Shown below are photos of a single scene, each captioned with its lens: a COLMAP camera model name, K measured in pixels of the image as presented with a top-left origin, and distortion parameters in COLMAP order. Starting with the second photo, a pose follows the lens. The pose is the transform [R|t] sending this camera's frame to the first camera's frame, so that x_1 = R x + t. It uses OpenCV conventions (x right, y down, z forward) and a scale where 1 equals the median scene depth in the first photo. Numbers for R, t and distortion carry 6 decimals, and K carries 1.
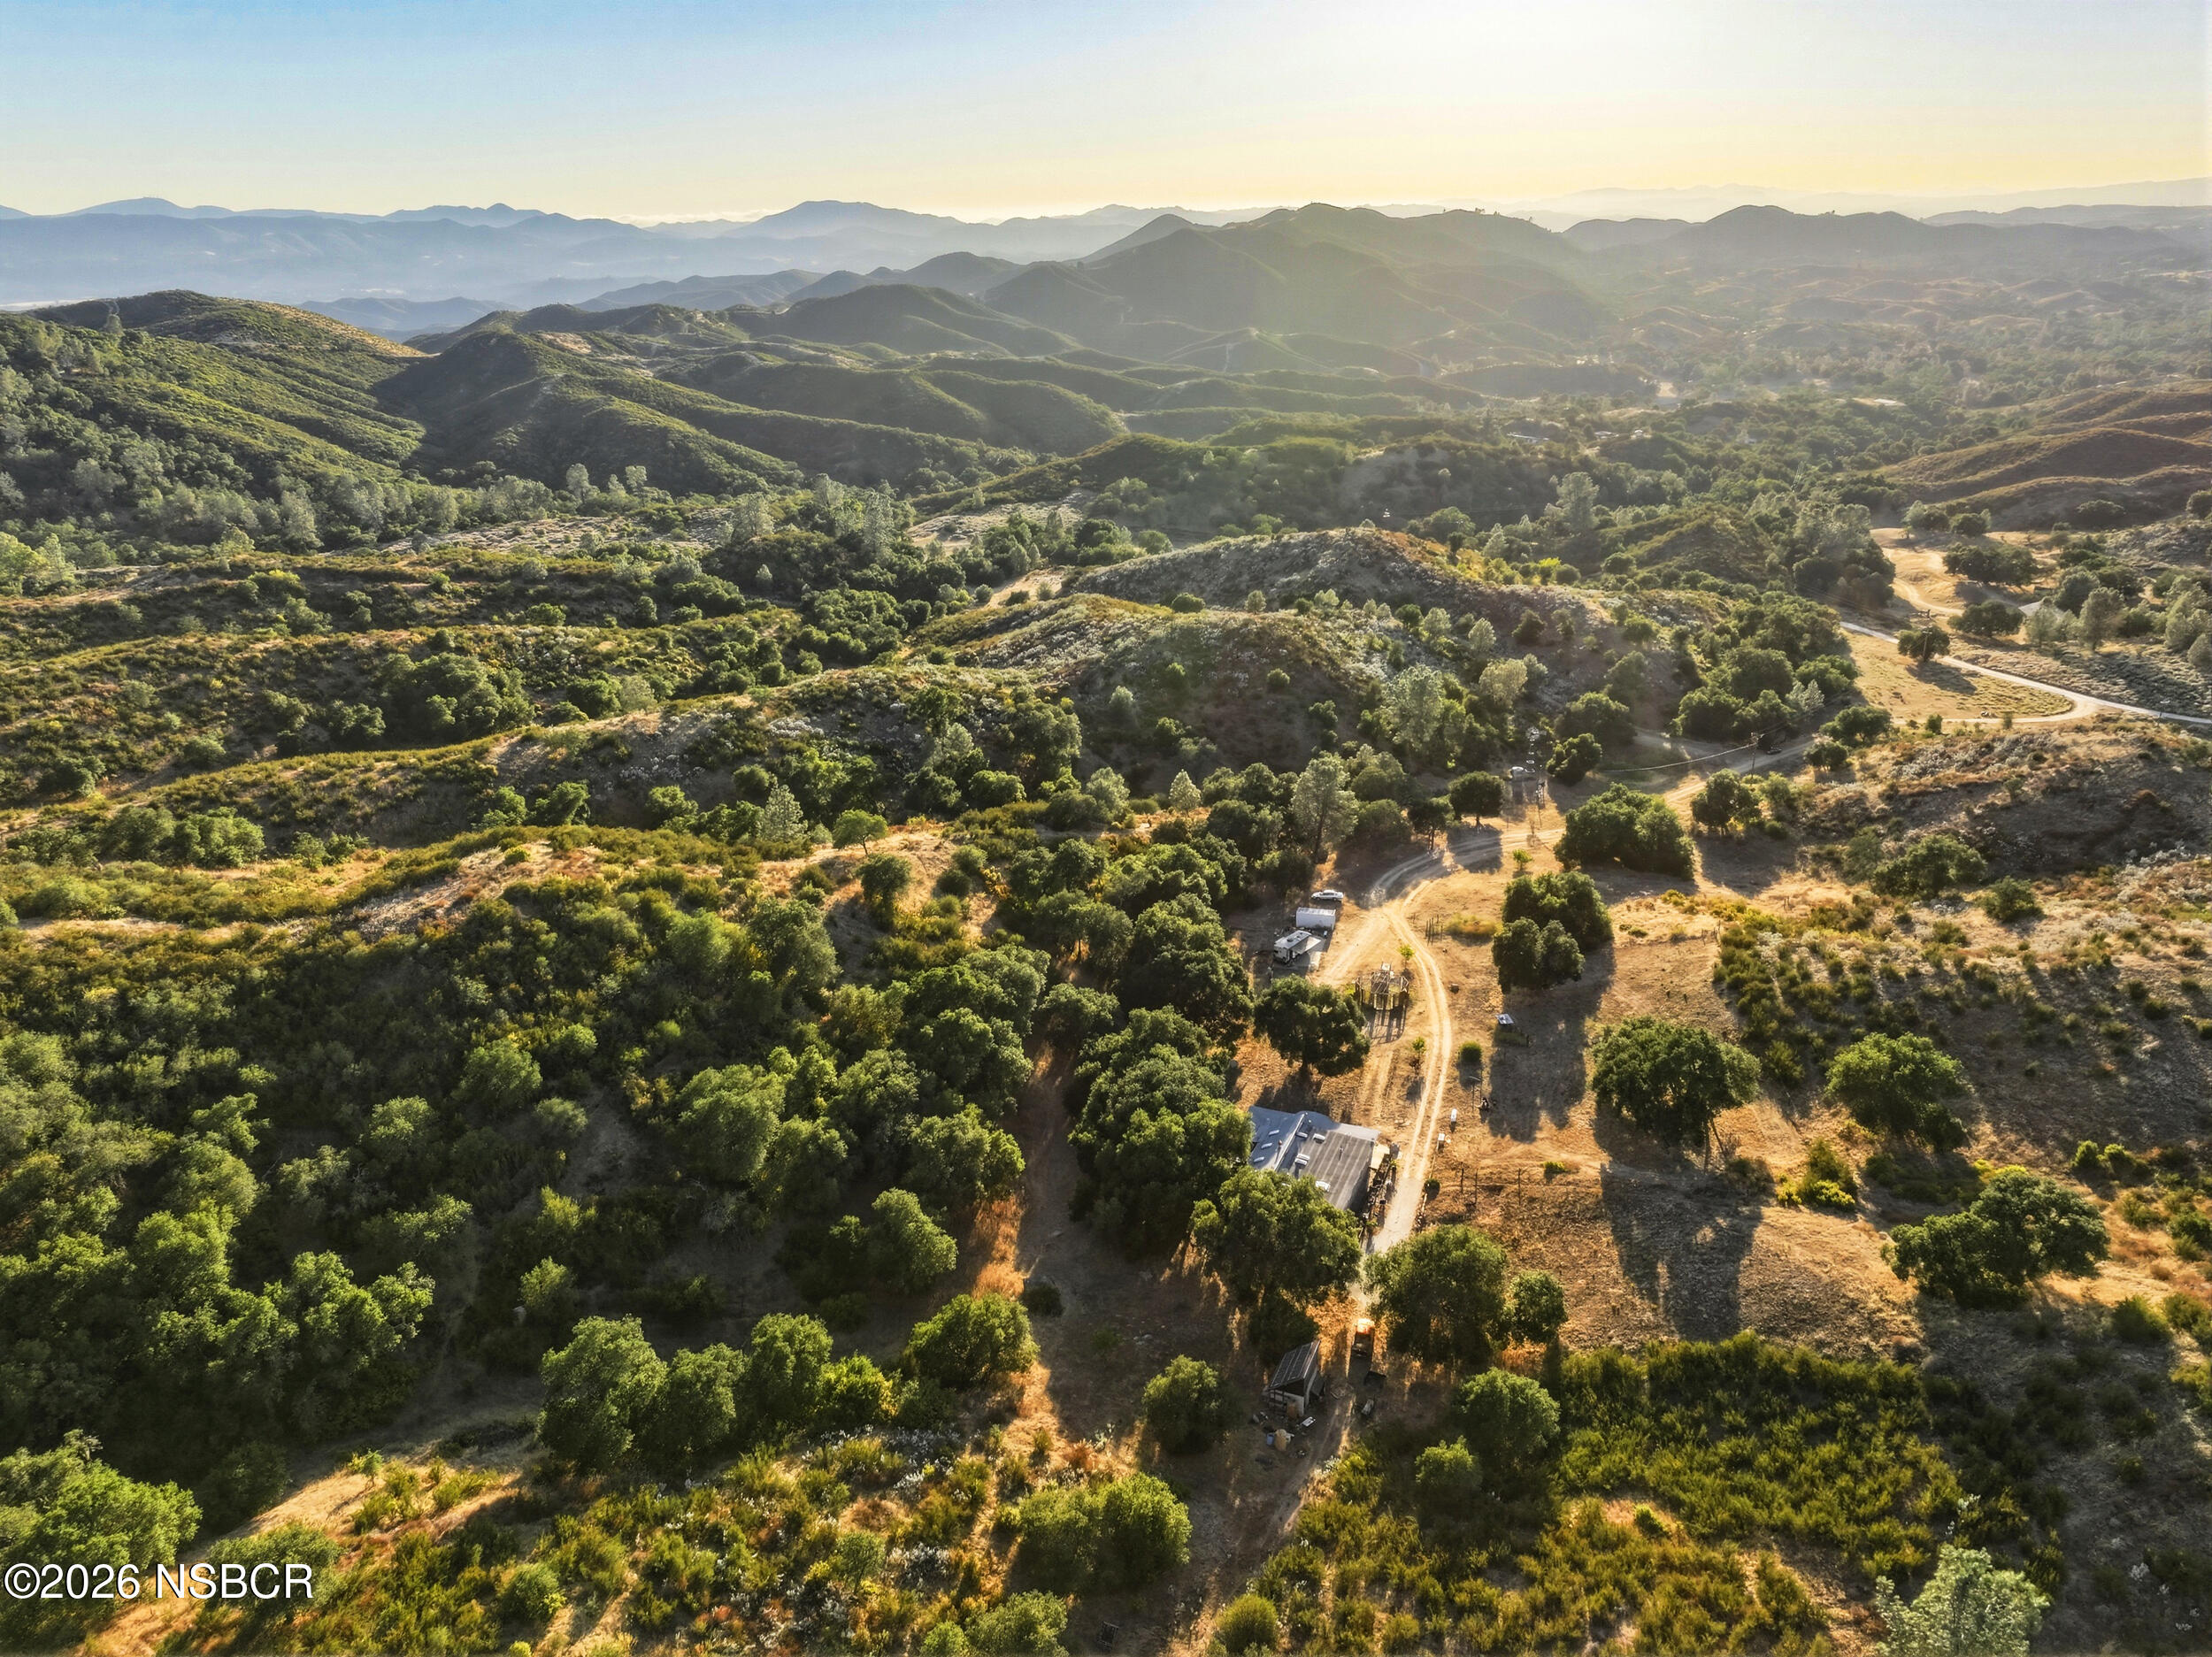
lens RADIAL K [[1560.2, 0, 1110.0], [0, 1560.2, 833.5], [0, 0, 1]] dist [-0.003348, 0.016704]
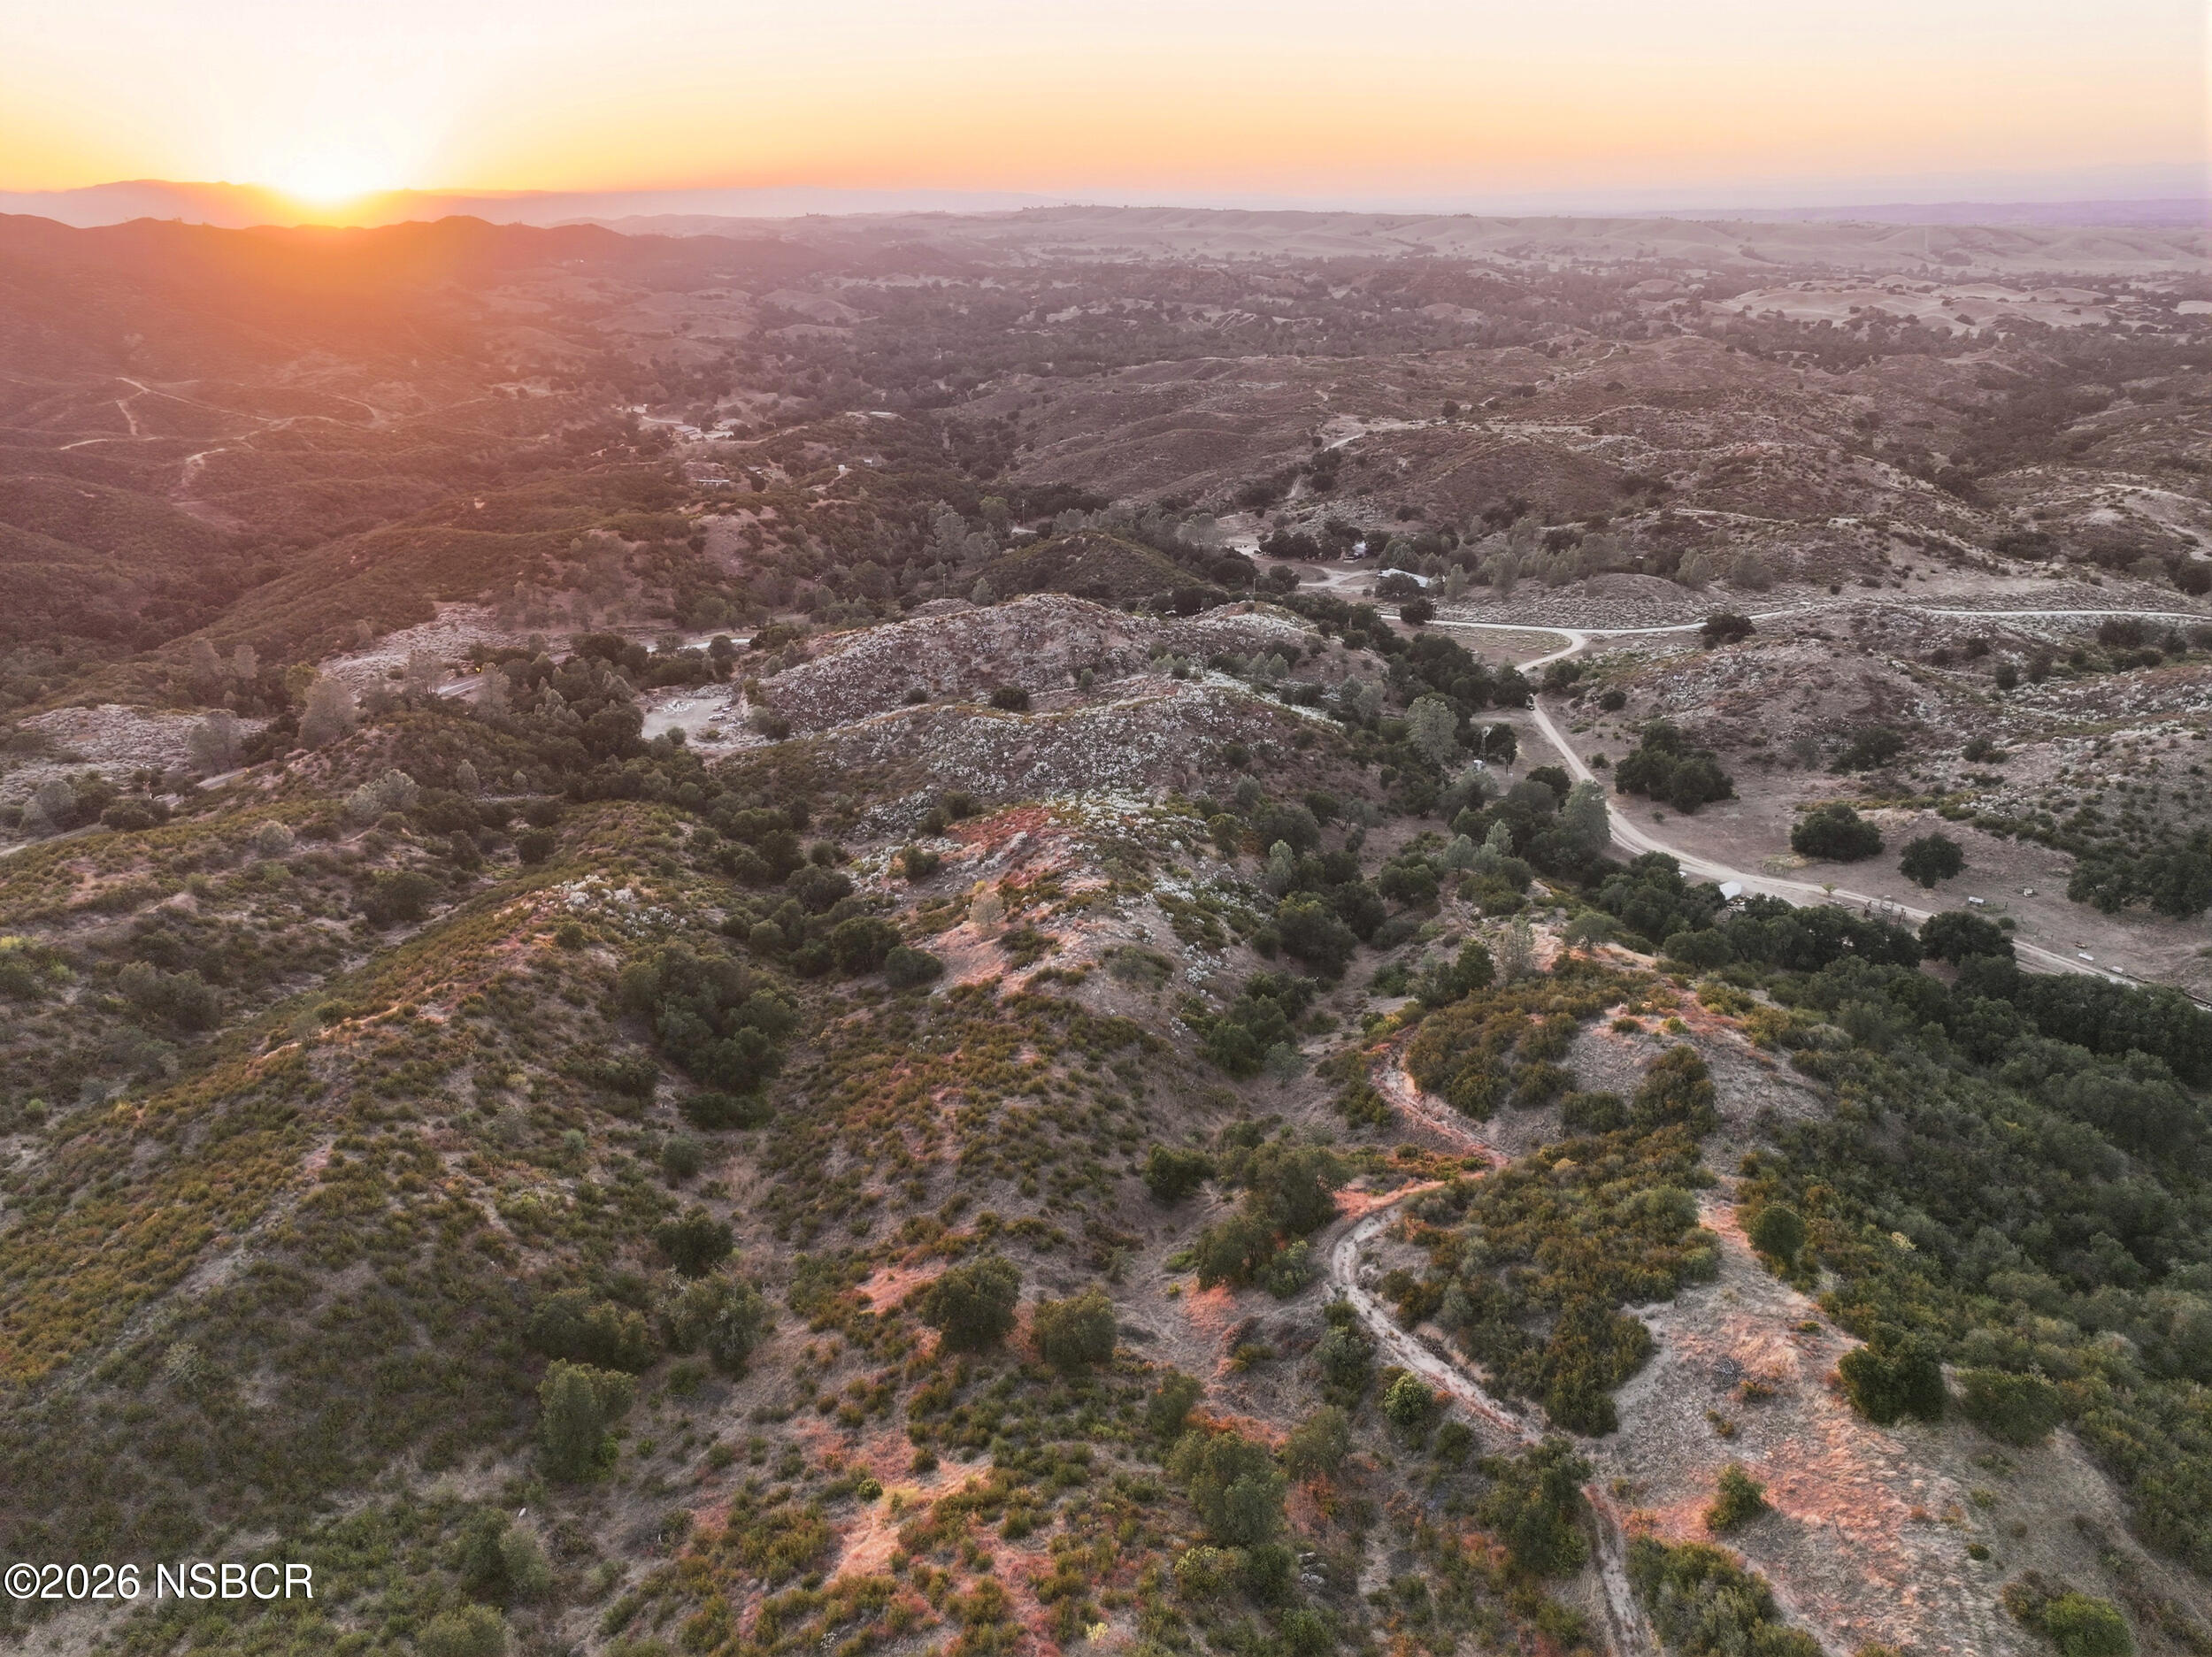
lens RADIAL K [[1560.2, 0, 1090.7], [0, 1560.2, 831.9], [0, 0, 1]] dist [-0.003348, 0.016704]
pose [[0.693188, -0.259791, 0.672309, -0.391101], [0.259826, 0.960134, 0.103116, -0.094743], [-0.672295, 0.103205, 0.733054, 0.138463]]
